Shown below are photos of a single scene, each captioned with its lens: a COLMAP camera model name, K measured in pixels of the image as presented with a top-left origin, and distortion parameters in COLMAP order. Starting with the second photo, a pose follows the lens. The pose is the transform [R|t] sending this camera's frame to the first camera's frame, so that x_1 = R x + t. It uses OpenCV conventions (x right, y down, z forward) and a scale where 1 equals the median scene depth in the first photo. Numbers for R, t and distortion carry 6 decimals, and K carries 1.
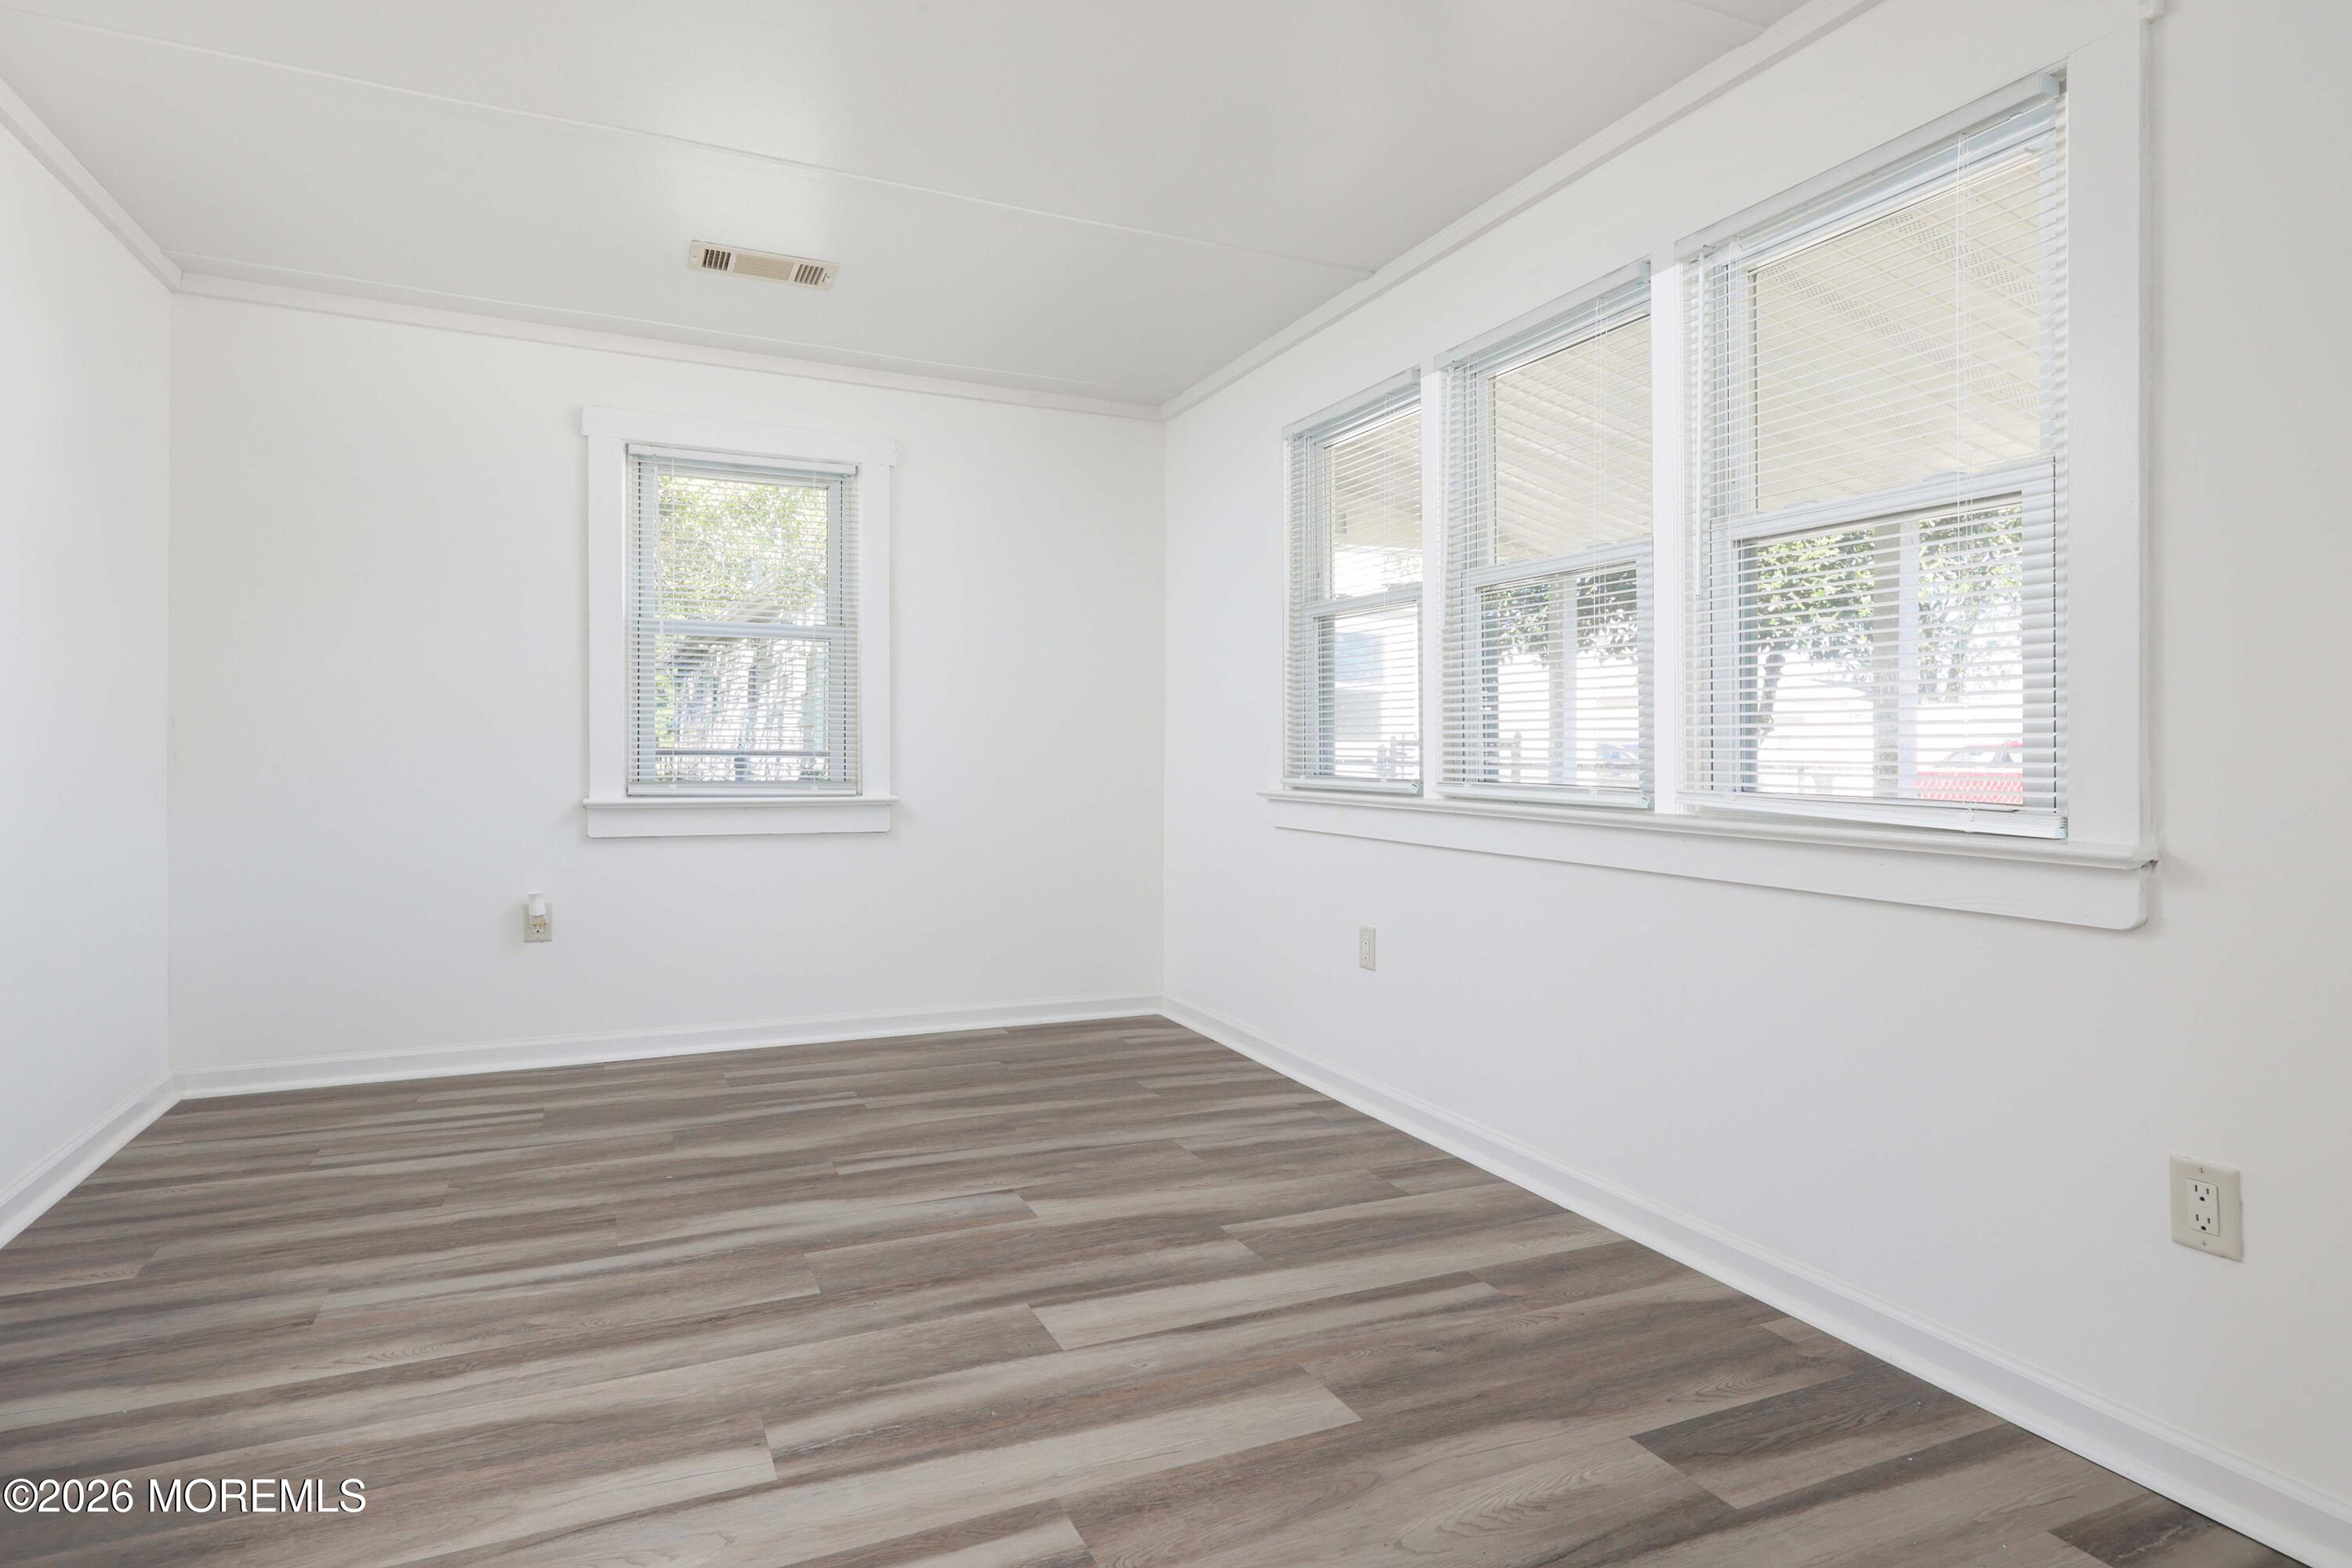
lens RADIAL K [[1227.5, 0, 1192.4], [0, 1227.5, 774.1], [0, 0, 1]] dist [0.001708, 0.000748]
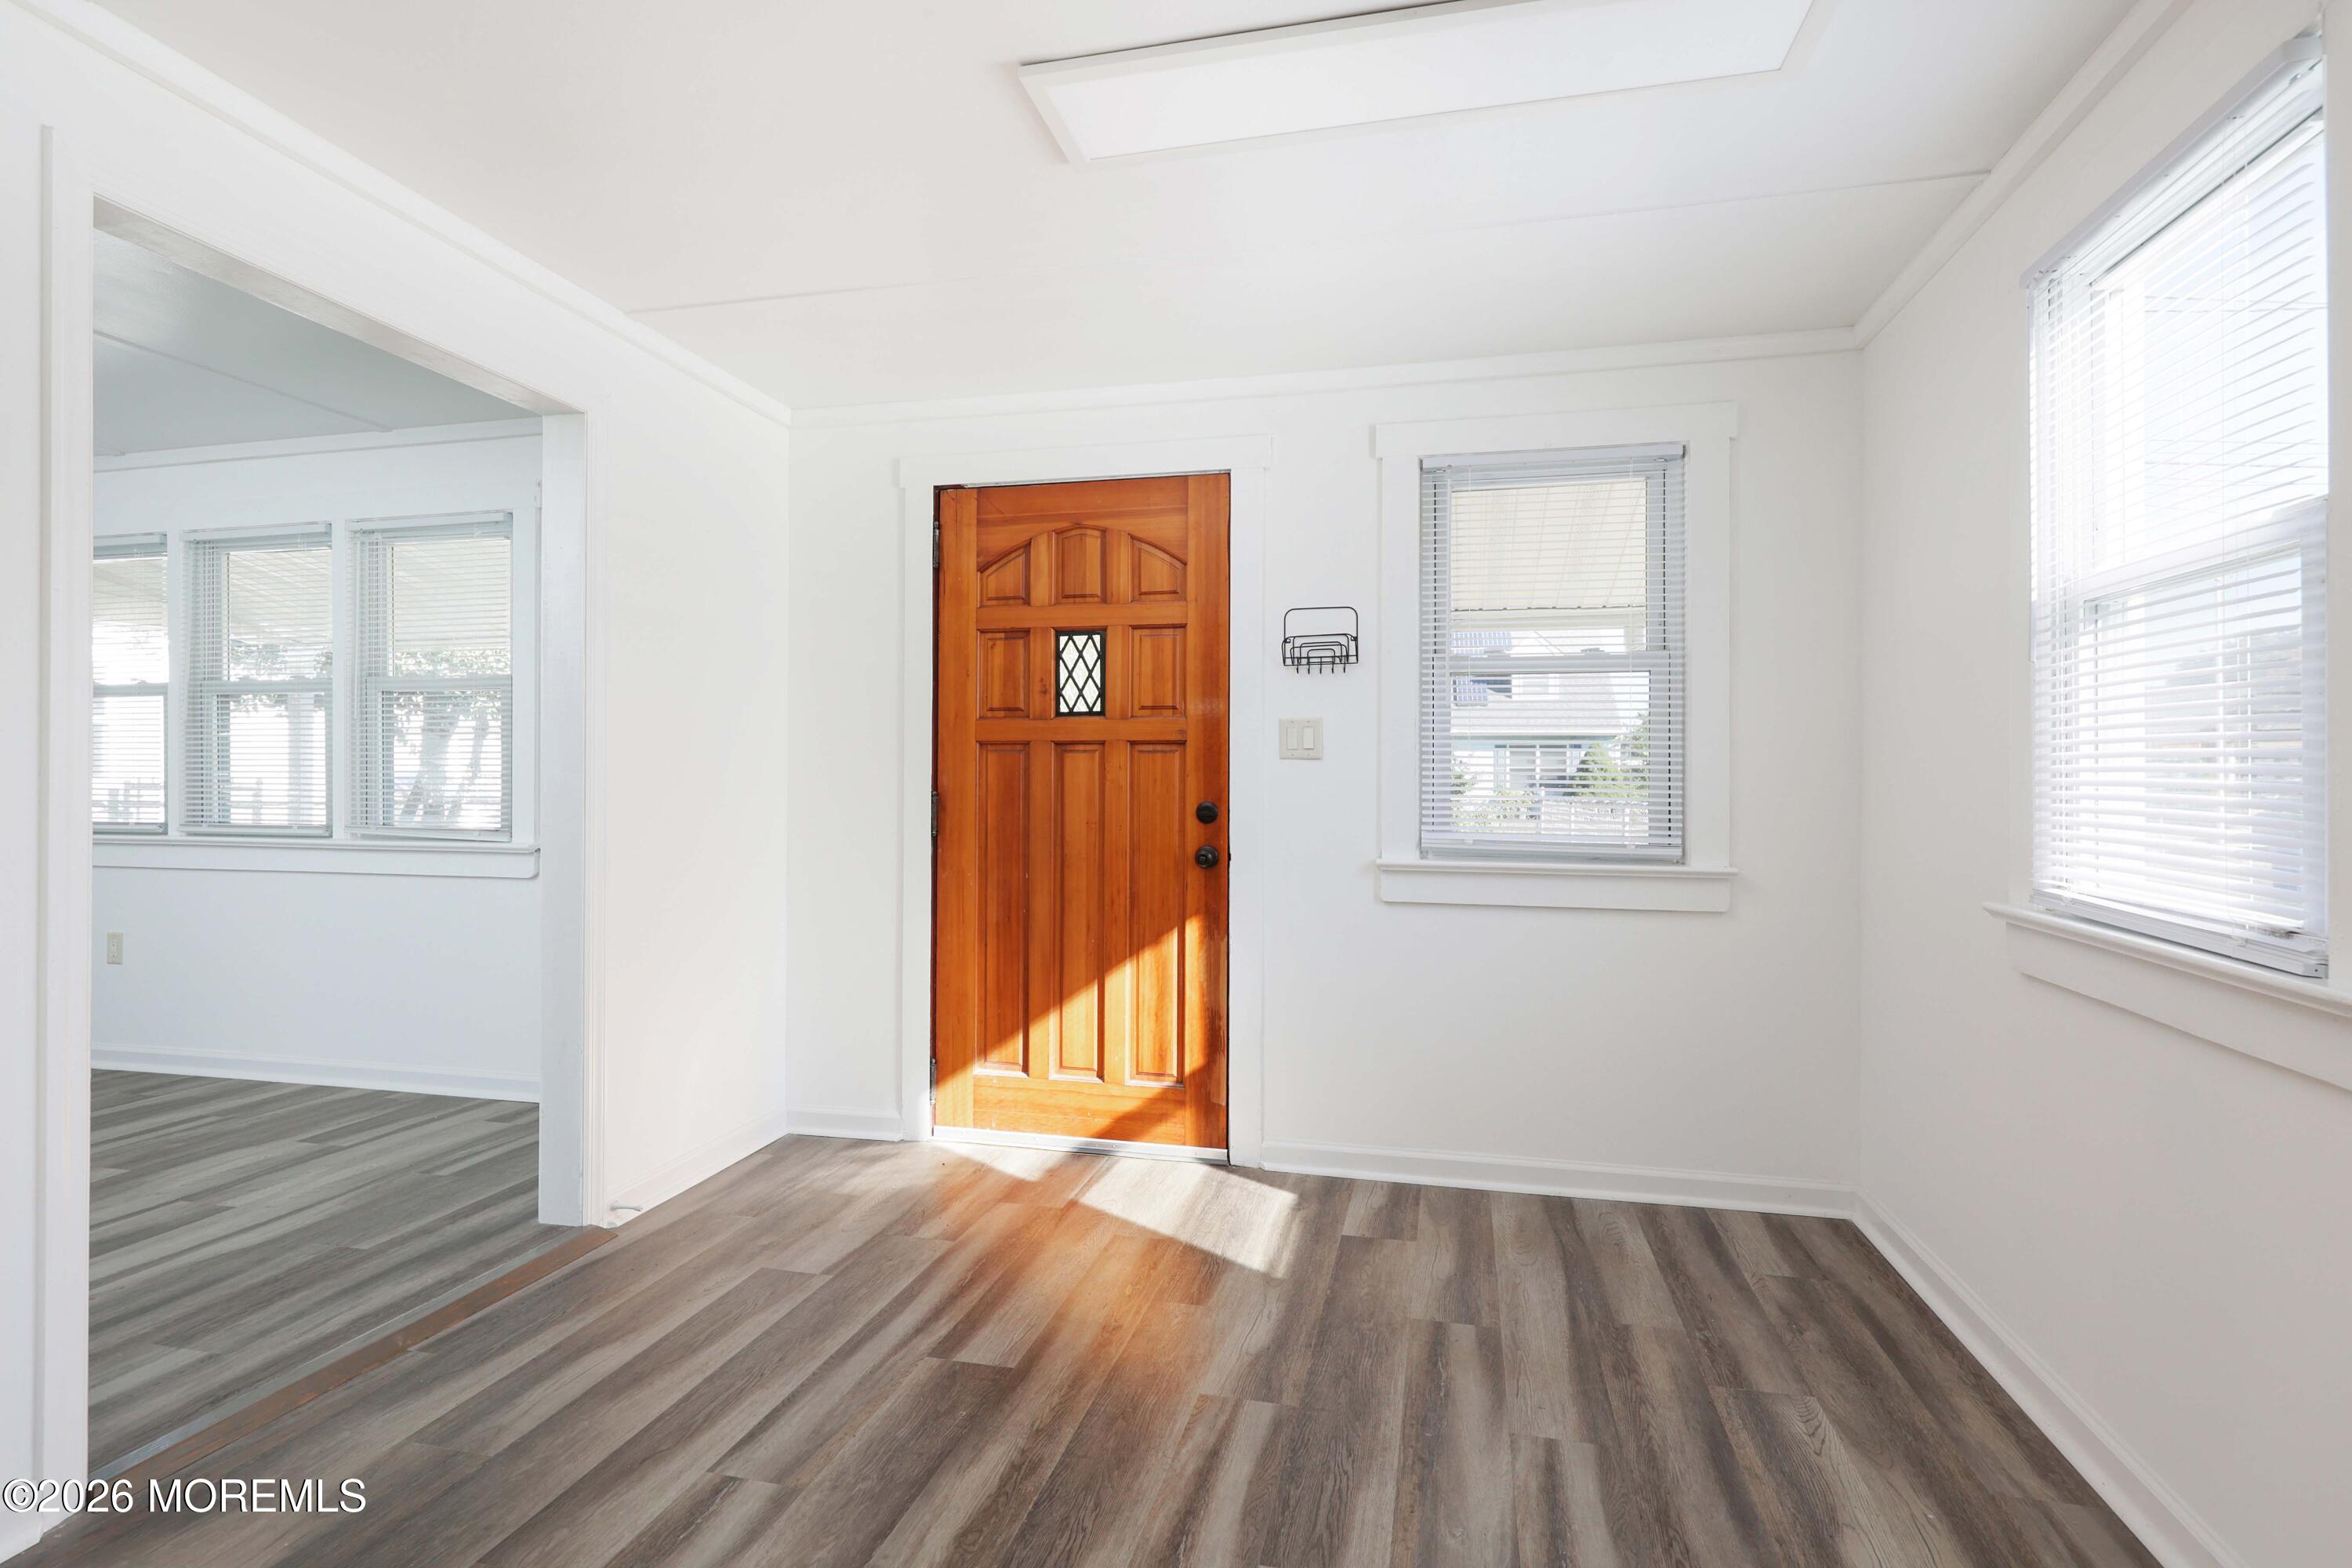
lens RADIAL K [[1143.0, 0, 1127.4], [0, 1143.0, 786.2], [0, 0, 1]] dist [-0.000953, -0.000099]
pose [[0.635204, 0.004742, 0.772330, -0.139637], [0.013051, 0.999772, -0.016872, -0.001180], [-0.772234, 0.020797, 0.634997, -0.765662]]
